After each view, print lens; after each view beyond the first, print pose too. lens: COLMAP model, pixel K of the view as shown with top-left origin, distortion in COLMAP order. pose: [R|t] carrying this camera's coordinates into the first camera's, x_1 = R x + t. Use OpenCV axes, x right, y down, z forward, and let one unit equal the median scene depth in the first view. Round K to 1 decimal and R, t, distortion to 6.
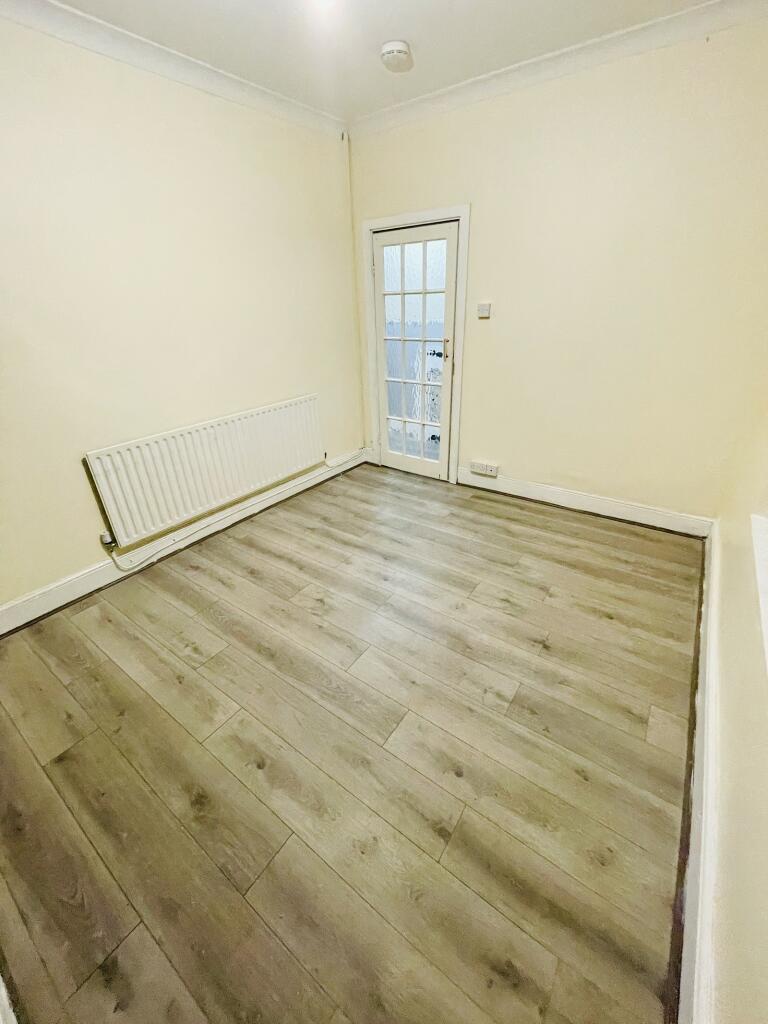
lens RADIAL K [[416.1, 0, 384.6], [0, 416.1, 510.6], [0, 0, 1]] dist [-0.002478, -0.000099]
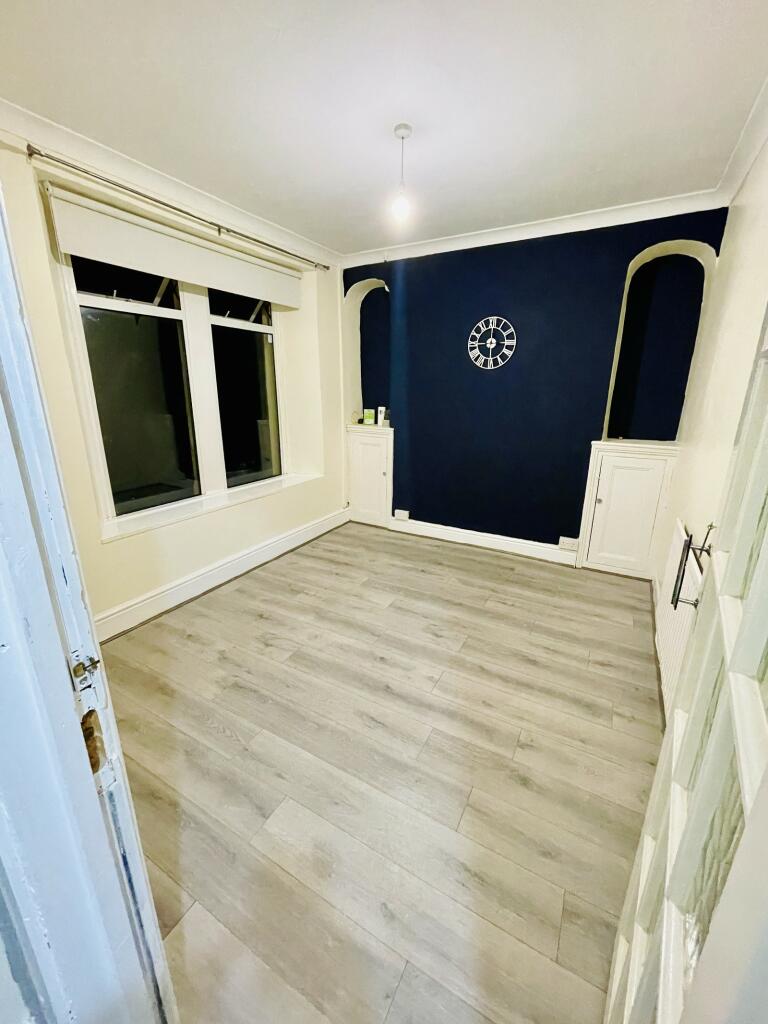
lens RADIAL K [[416.1, 0, 384.0], [0, 416.1, 509.1], [0, 0, 1]] dist [-0.002478, -0.000099]
pose [[-0.993569, 0.055527, -0.098680, 0.081080], [-0.027841, 0.724947, 0.688242, -0.801357], [0.109754, 0.686563, -0.718739, 1.584358]]
